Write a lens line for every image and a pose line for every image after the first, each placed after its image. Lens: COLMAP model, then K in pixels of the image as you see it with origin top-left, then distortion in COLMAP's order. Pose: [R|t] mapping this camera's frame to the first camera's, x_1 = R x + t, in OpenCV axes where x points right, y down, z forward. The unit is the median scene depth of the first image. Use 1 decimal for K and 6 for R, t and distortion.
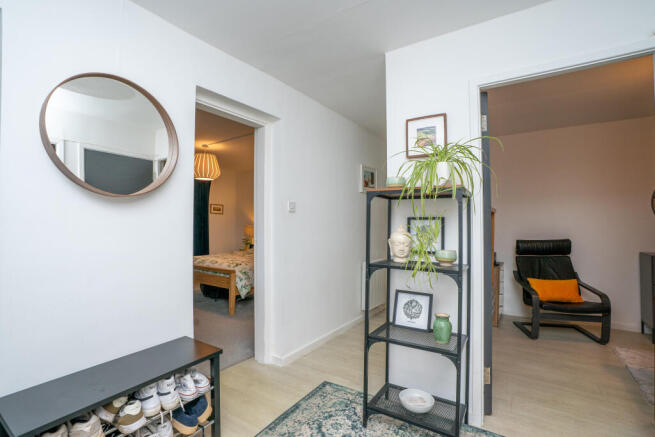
lens RADIAL K [[312.8, 0, 326.9], [0, 312.8, 219.7], [0, 0, 1]] dist [-0.034956, 0.001310]
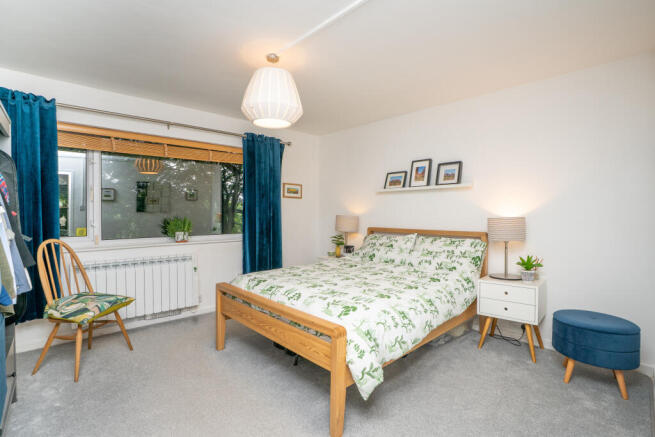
lens RADIAL K [[312.8, 0, 326.9], [0, 312.8, 219.7], [0, 0, 1]] dist [-0.034956, 0.001310]
pose [[0.976450, 0.000189, -0.215745, -0.134581], [0.007953, 0.999288, 0.036869, 0.003882], [0.215598, -0.037717, 0.975753, 0.353350]]
